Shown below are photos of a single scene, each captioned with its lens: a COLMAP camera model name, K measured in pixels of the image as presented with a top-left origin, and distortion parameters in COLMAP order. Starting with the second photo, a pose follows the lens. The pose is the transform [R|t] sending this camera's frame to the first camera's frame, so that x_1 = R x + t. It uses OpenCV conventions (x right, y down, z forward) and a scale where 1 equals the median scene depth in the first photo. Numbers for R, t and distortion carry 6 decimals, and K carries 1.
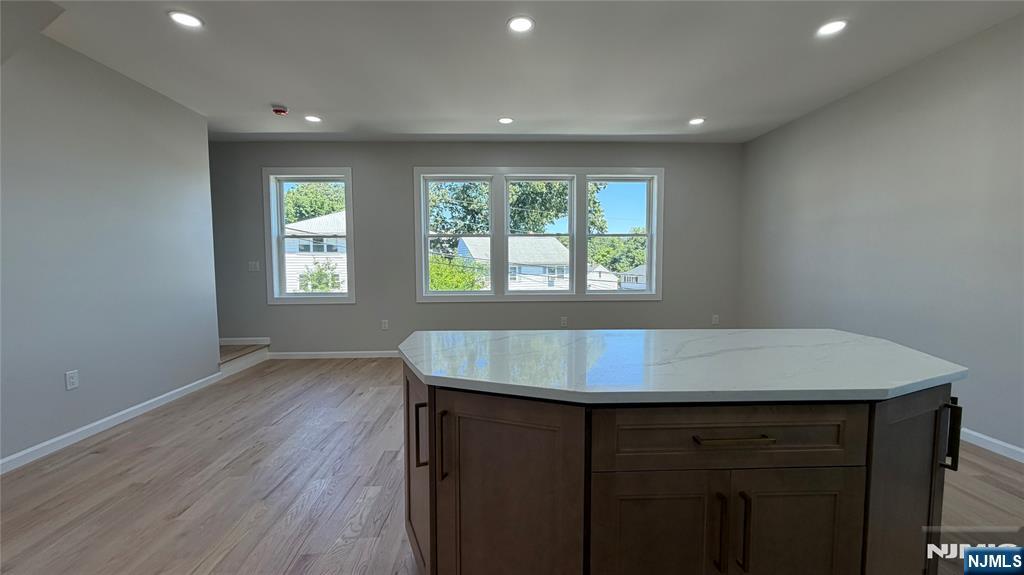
lens RADIAL K [[406.3, 0, 512.0], [0, 406.3, 287.5], [0, 0, 1]] dist [0.001207, 0.000066]
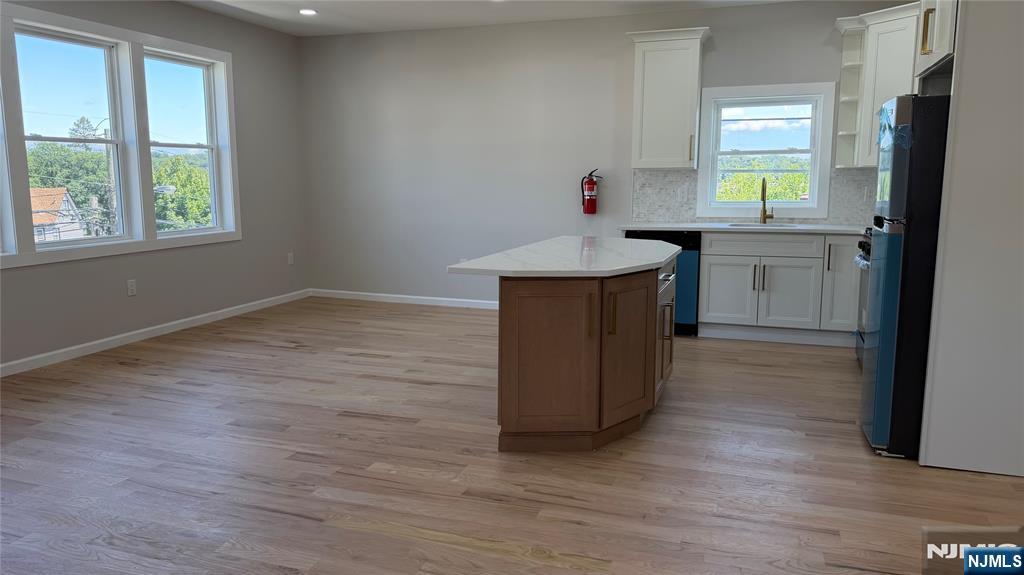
lens RADIAL K [[738.6, 0, 512.0], [0, 738.6, 287.5], [0, 0, 1]] dist [-0.001662, -0.000724]
pose [[0.362302, -0.135668, 0.922134, -1.238917], [0.070734, 0.990499, 0.117936, -0.012727], [-0.929373, 0.022498, 0.368456, 0.150682]]
